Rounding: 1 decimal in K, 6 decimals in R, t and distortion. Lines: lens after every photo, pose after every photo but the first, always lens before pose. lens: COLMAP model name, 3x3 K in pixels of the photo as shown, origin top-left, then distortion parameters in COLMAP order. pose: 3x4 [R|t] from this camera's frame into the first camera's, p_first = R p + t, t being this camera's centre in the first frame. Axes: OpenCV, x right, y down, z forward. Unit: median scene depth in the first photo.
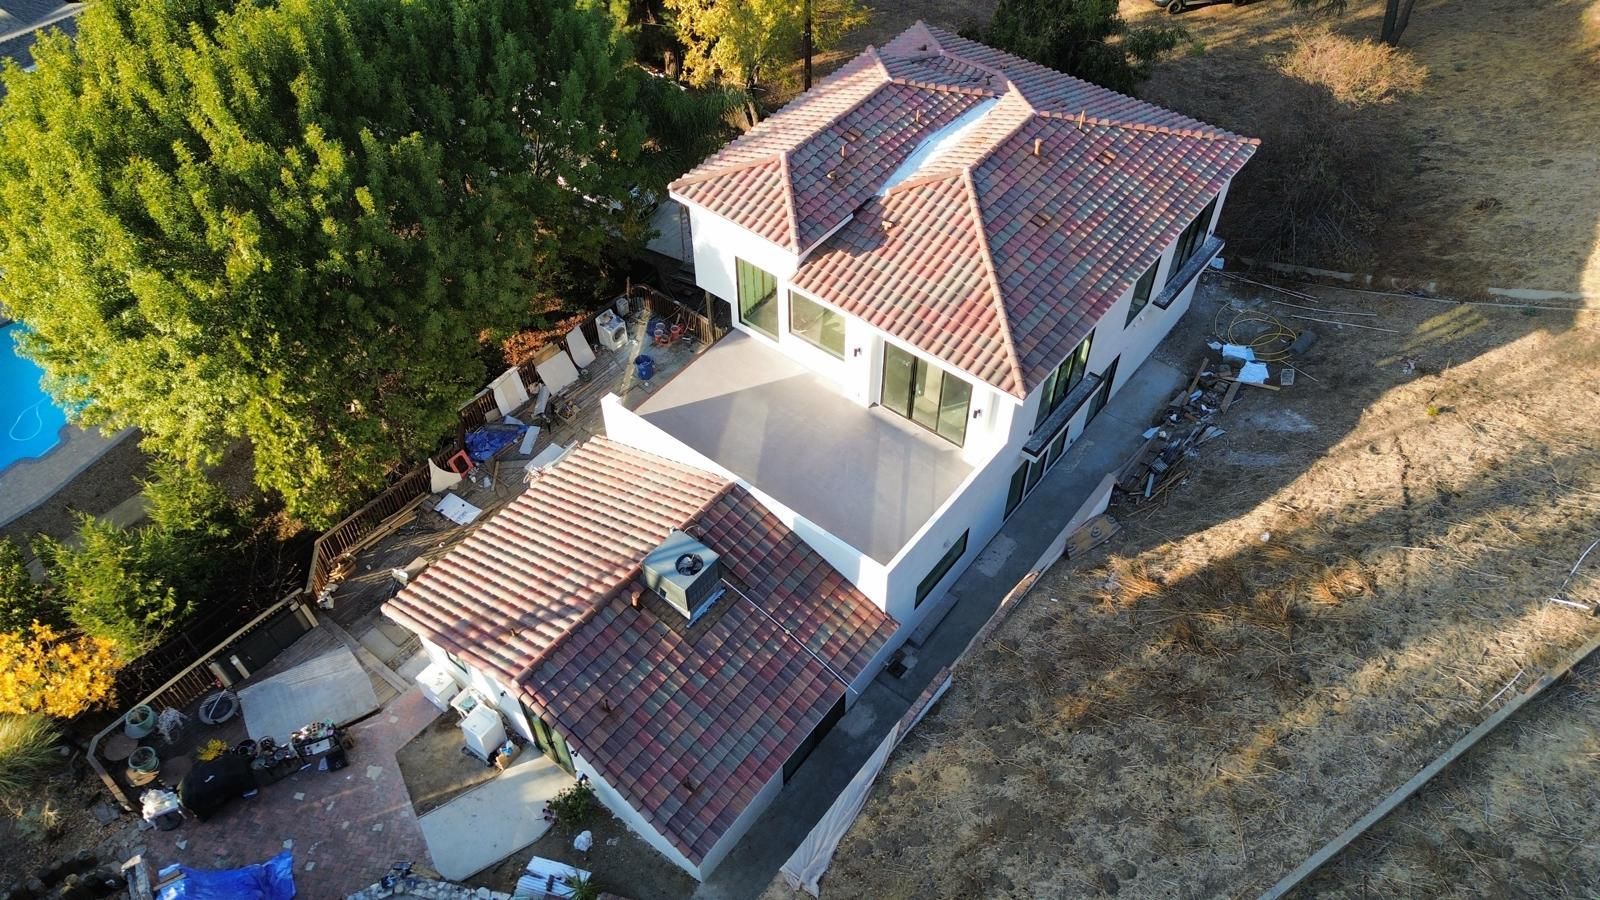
lens RADIAL K [[1150.5, 0, 793.6], [0, 1150.5, 448.6], [0, 0, 1]] dist [0.015592, 0.001566]
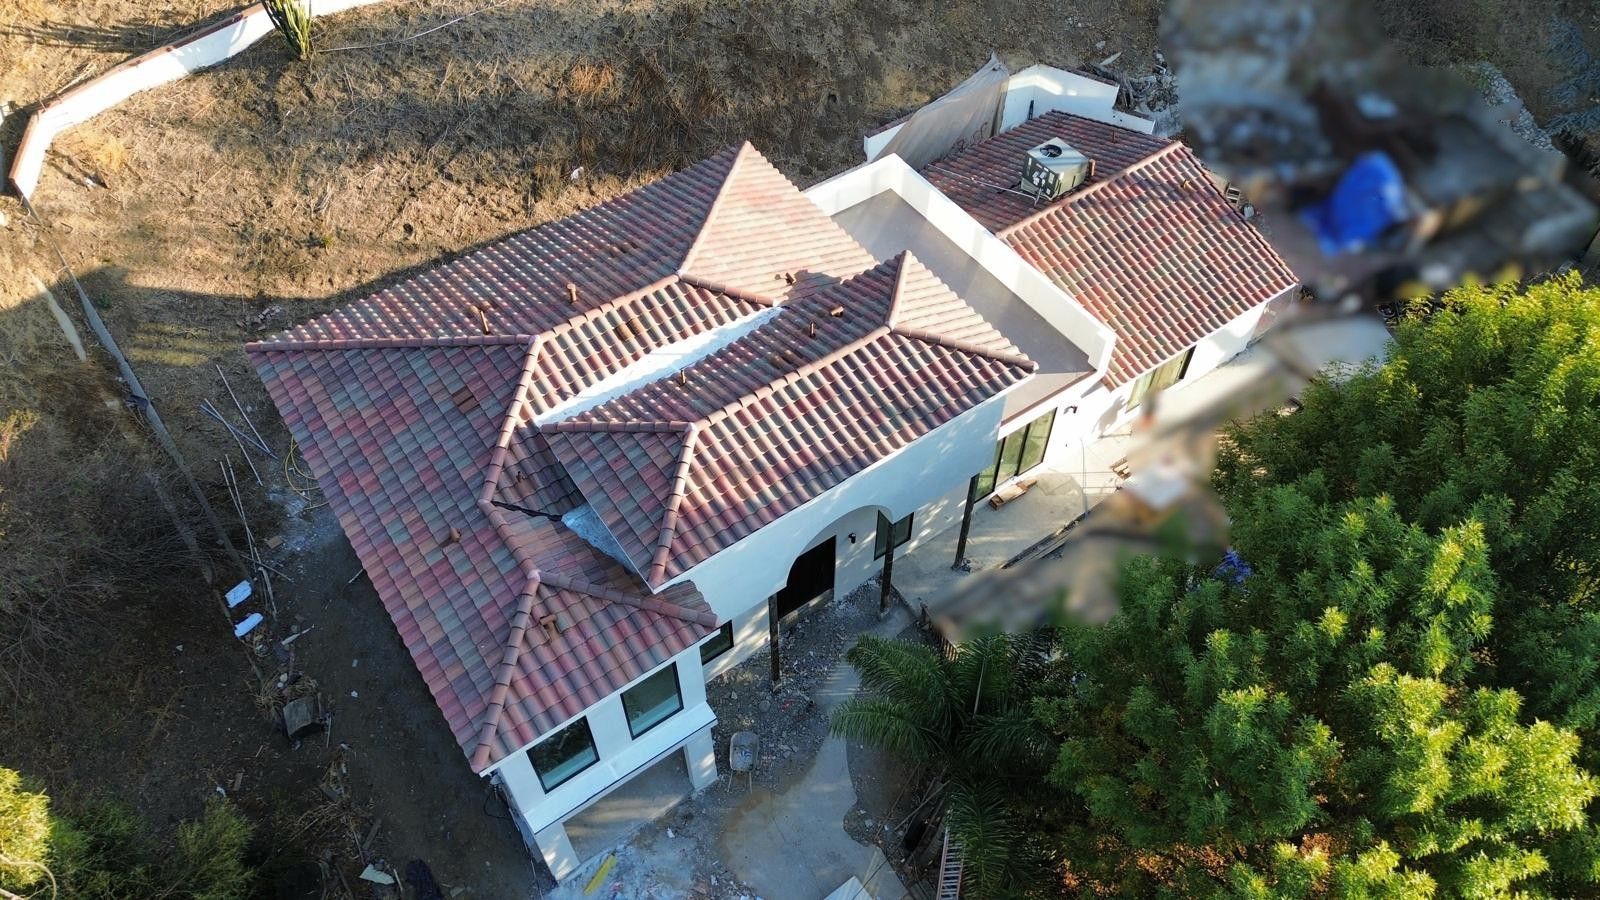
lens RADIAL K [[1150.5, 0, 800.0], [0, 1150.5, 447.2], [0, 0, 1]] dist [0.015592, 0.001566]
pose [[-0.956705, -0.219105, 0.191596, -0.129717], [0.221054, -0.118741, 0.968006, -1.135024], [-0.189344, 0.968449, 0.162034, 1.061053]]
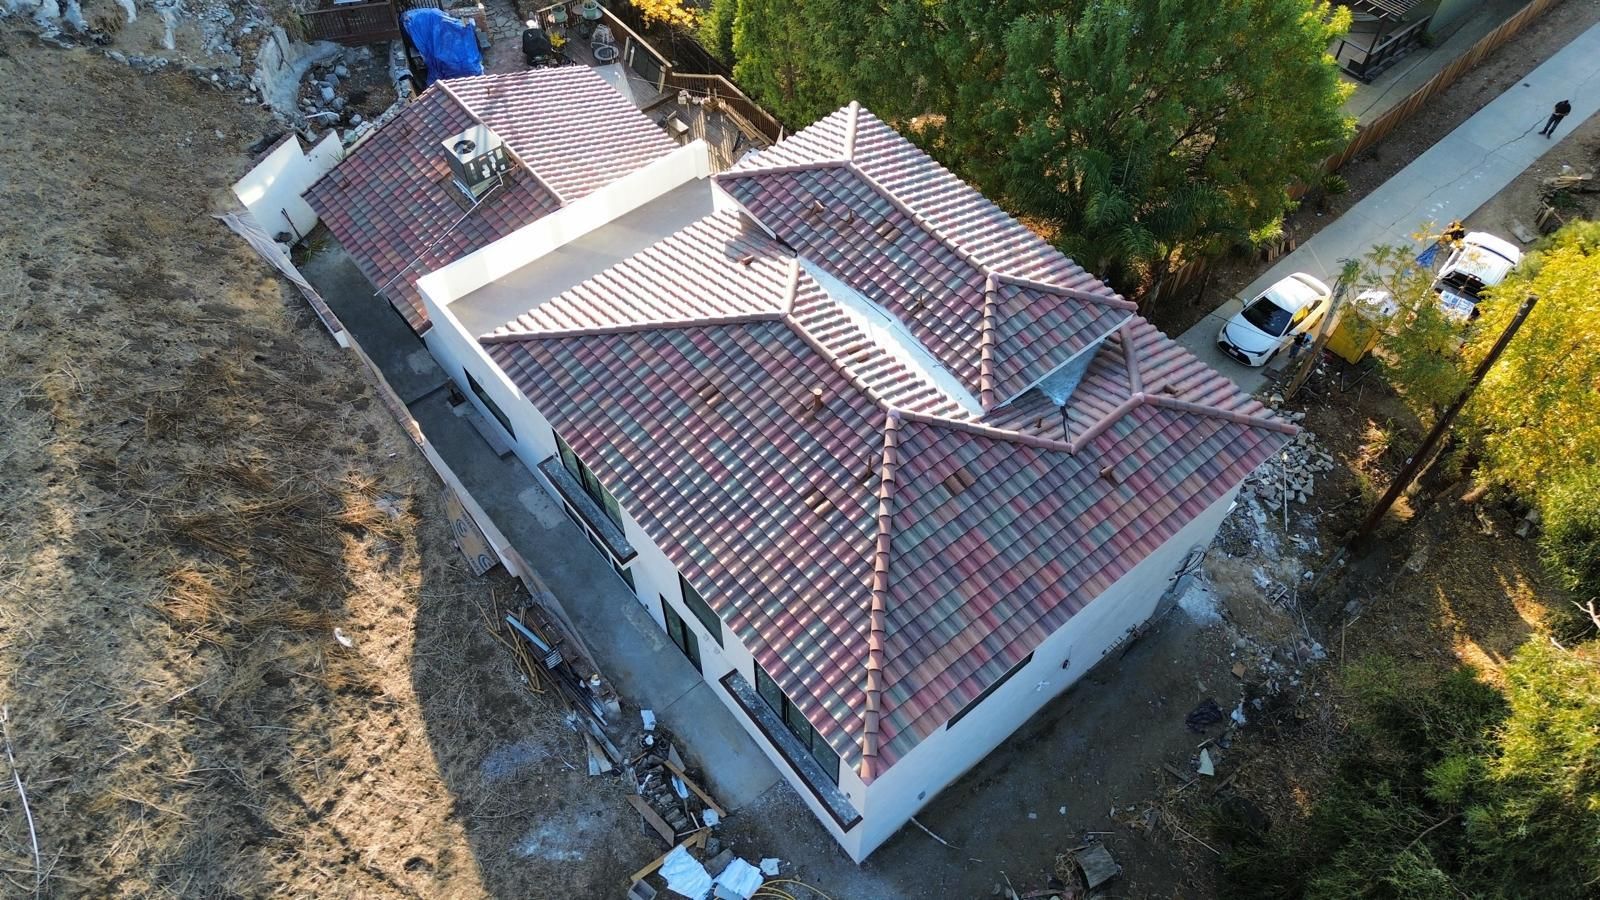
lens RADIAL K [[1150.5, 0, 808.7], [0, 1150.5, 448.1], [0, 0, 1]] dist [0.015592, 0.001566]
pose [[-0.208954, 0.788193, -0.578869, 0.750486], [-0.723458, 0.273687, 0.633801, -0.806483], [0.657987, 0.551223, 0.513037, 0.711722]]
